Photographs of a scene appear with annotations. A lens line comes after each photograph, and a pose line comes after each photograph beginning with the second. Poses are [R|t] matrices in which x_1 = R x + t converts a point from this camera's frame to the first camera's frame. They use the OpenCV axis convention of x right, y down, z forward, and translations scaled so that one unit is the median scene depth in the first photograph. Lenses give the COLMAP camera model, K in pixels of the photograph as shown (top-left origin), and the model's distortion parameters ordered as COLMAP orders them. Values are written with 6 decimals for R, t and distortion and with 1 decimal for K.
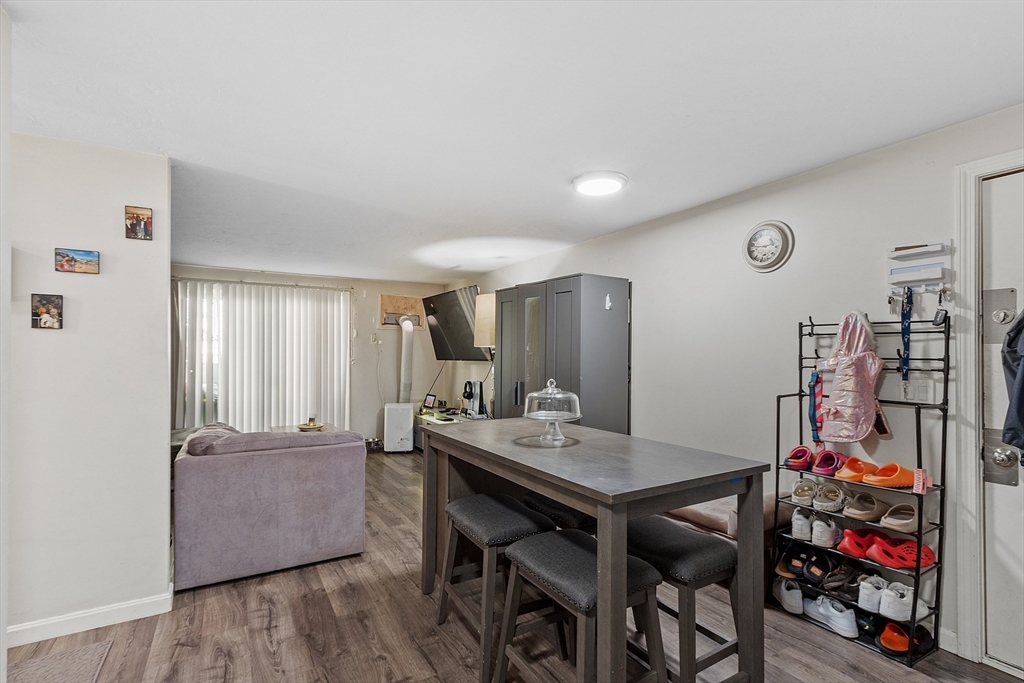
lens RADIAL K [[458.8, 0, 490.6], [0, 458.8, 349.8], [0, 0, 1]] dist [0.025946, 0.000153]
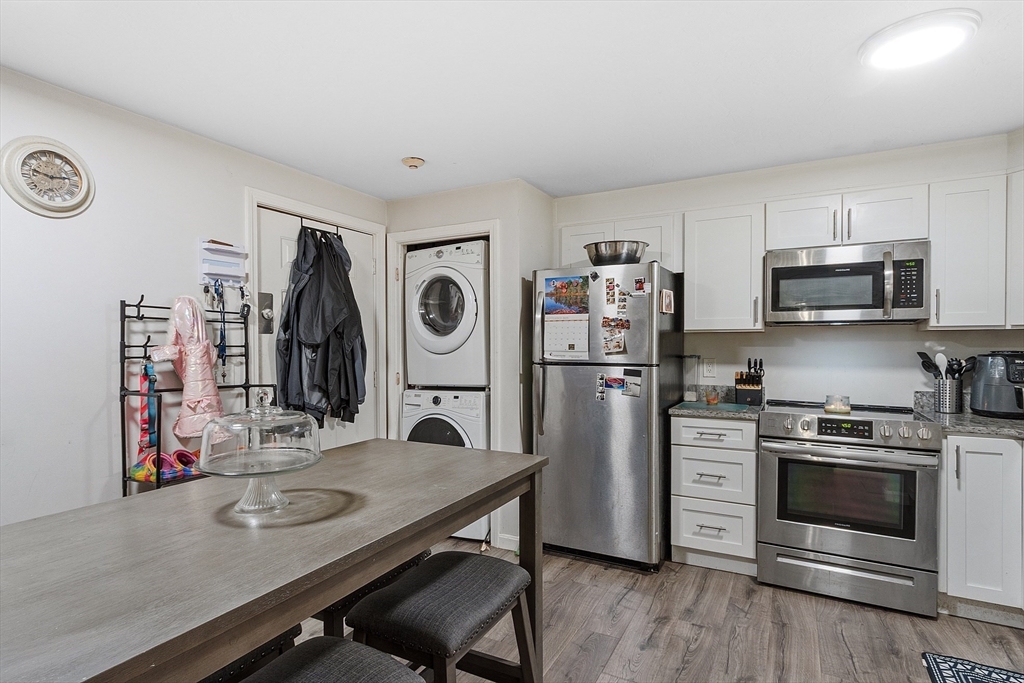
lens RADIAL K [[520.4, 0, 507.5], [0, 520.4, 350.8], [0, 0, 1]] dist [0.001884, -0.000951]
pose [[-0.540407, -0.010421, 0.841339, -0.421673], [-0.005171, 0.999946, 0.009064, 0.014063], [-0.841388, 0.000548, -0.540431, 0.949918]]
